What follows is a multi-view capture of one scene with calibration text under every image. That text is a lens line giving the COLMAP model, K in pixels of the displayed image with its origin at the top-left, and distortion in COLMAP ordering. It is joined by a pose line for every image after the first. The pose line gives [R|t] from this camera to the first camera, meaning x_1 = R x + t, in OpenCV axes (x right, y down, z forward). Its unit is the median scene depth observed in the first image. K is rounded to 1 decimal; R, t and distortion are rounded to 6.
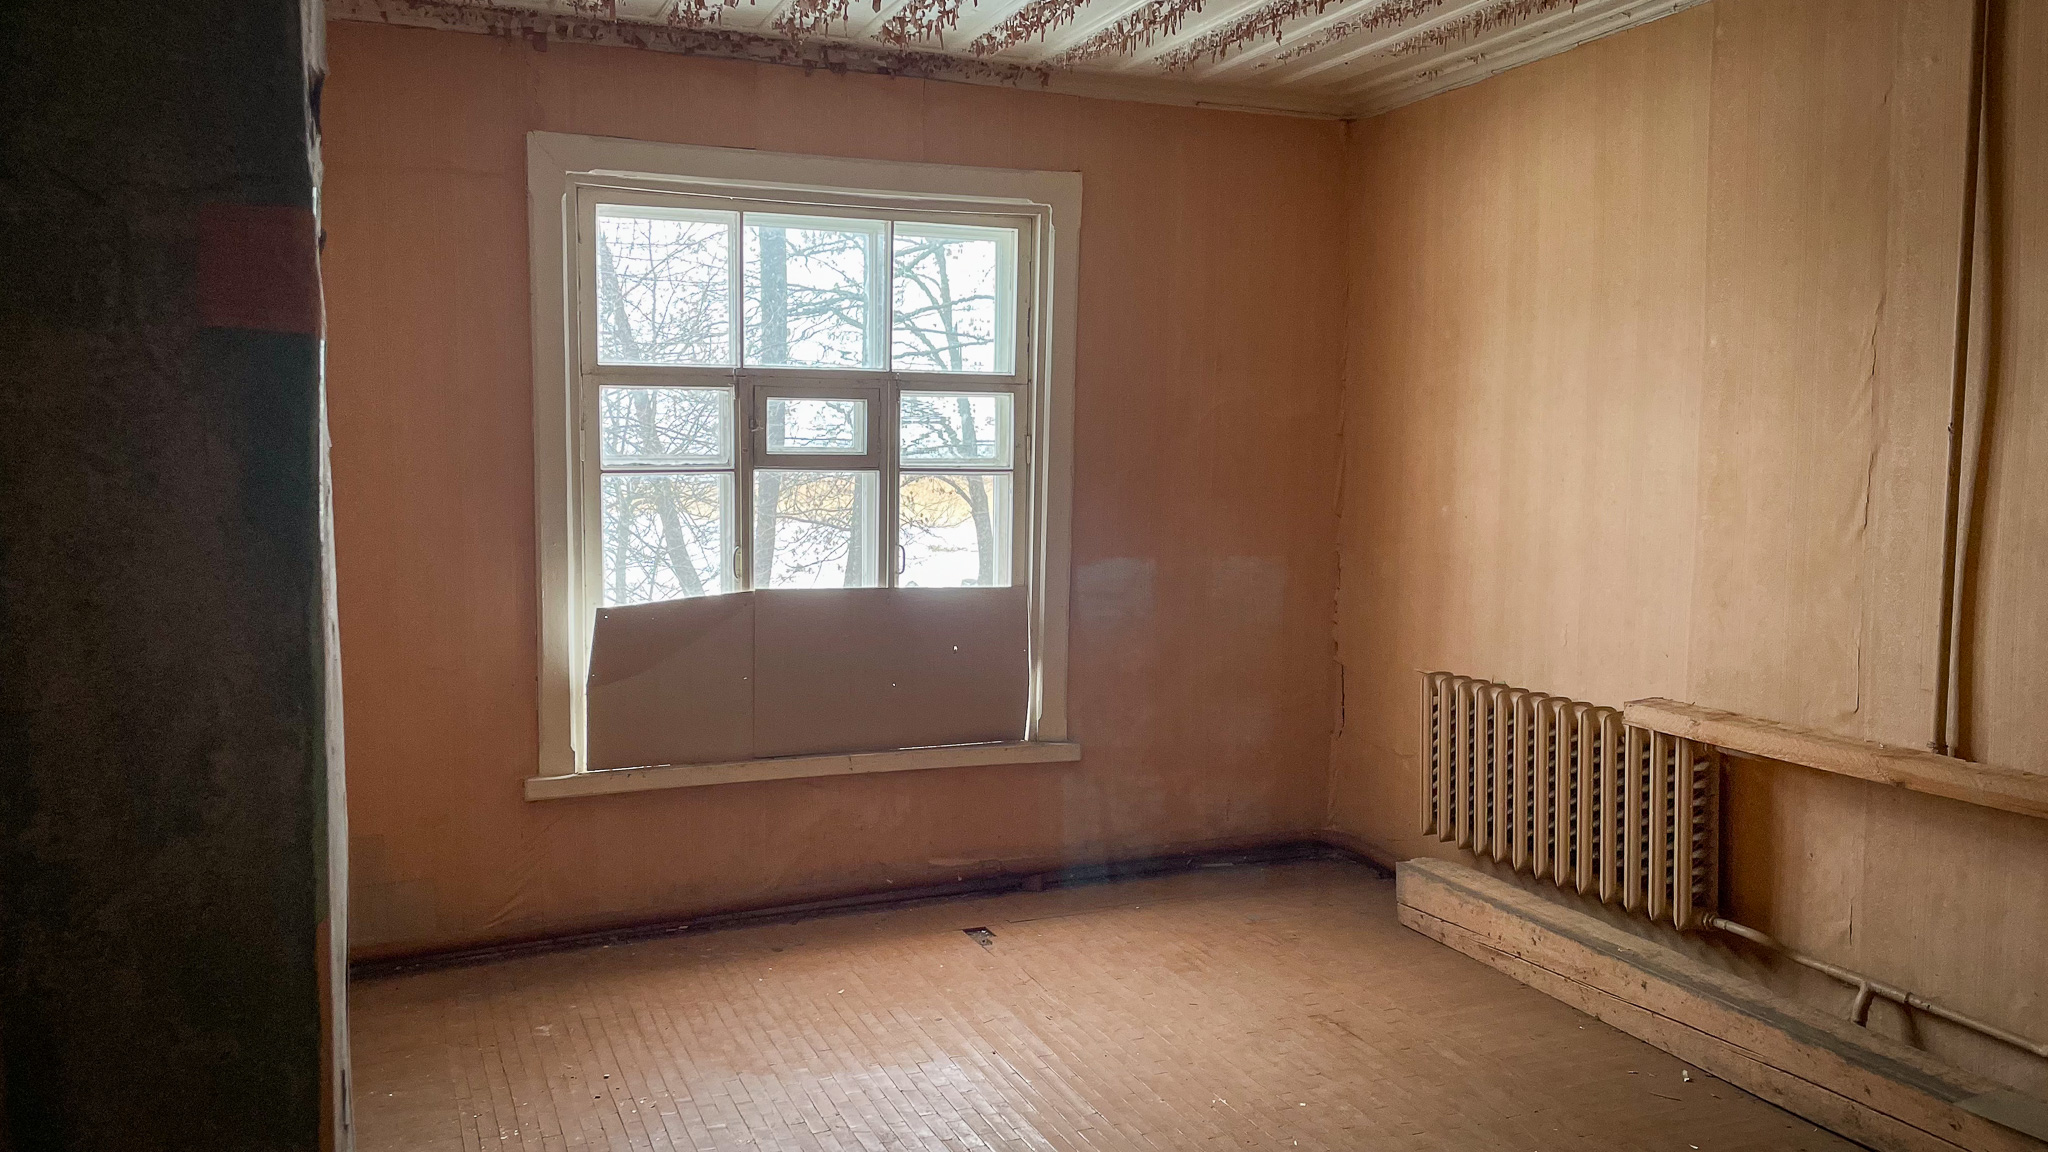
lens RADIAL K [[1596.8, 0, 1031.8], [0, 1596.8, 552.7], [0, 0, 1]] dist [0.095745, -0.096630]
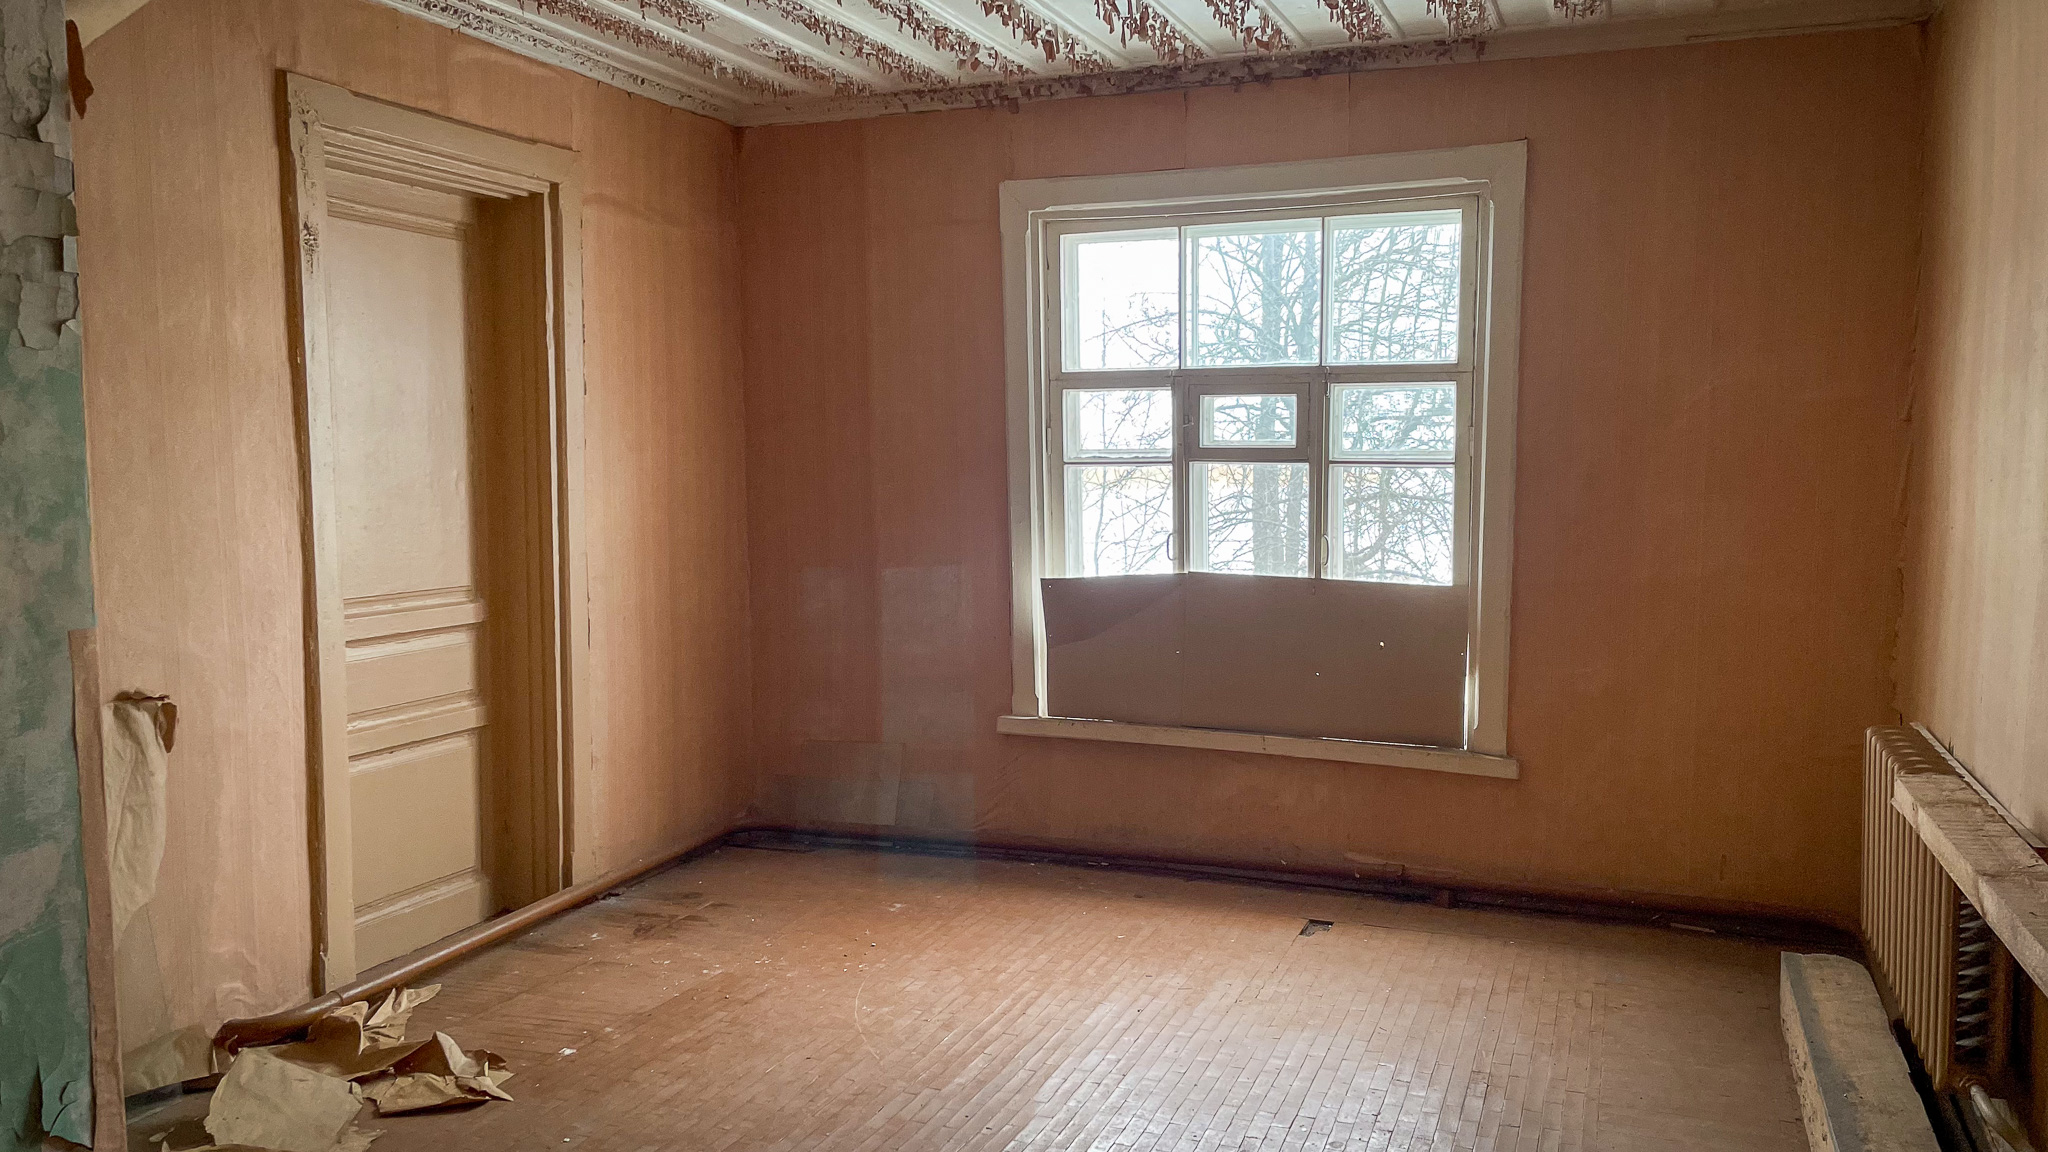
lens RADIAL K [[1596.8, 0, 1045.5], [0, 1596.8, 555.7], [0, 0, 1]] dist [0.095745, -0.096630]
pose [[0.708373, 0.045293, -0.704384, 0.526944], [-0.046487, 0.998766, 0.017472, -0.002413], [0.704306, 0.020368, 0.709604, 0.160066]]
